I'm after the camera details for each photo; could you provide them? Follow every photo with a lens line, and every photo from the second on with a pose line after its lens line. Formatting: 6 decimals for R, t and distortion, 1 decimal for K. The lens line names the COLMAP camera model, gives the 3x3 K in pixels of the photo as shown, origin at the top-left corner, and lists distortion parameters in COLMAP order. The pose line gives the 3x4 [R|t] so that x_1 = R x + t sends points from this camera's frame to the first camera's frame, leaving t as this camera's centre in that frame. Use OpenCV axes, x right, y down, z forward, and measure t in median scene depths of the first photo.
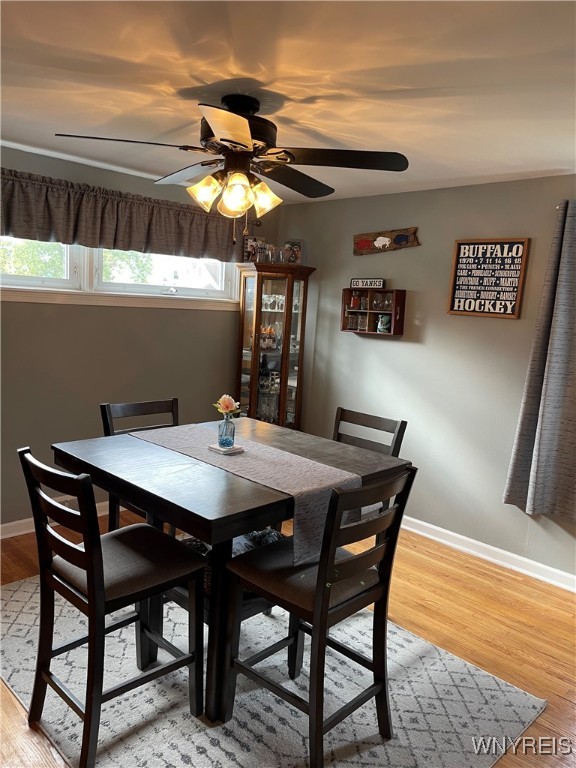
lens RADIAL K [[575.2, 0, 288.4], [0, 575.2, 381.6], [0, 0, 1]] dist [0.029511, -0.033155]
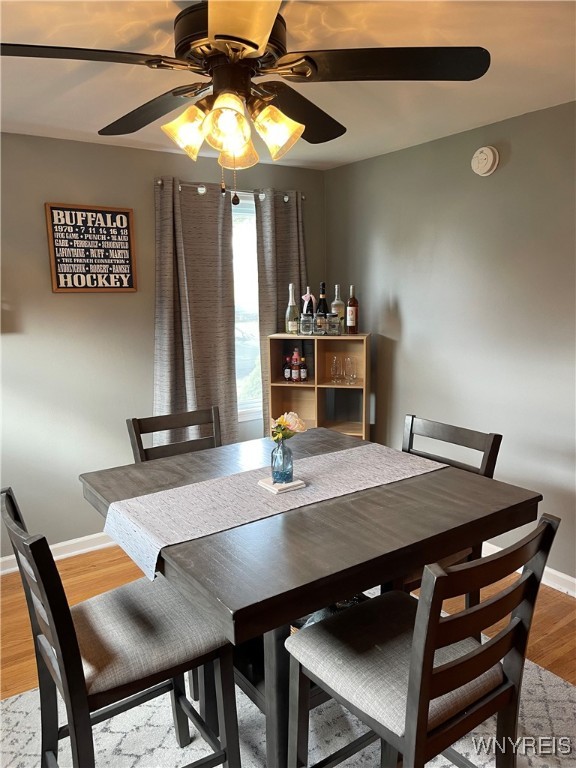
lens RADIAL K [[575.2, 0, 288.4], [0, 575.2, 386.9], [0, 0, 1]] dist [0.029511, -0.033155]
pose [[0.184230, -0.229947, 0.955607, -0.518251], [0.166415, 0.965509, 0.200247, -0.101299], [-0.968693, 0.122136, 0.216142, 0.531264]]
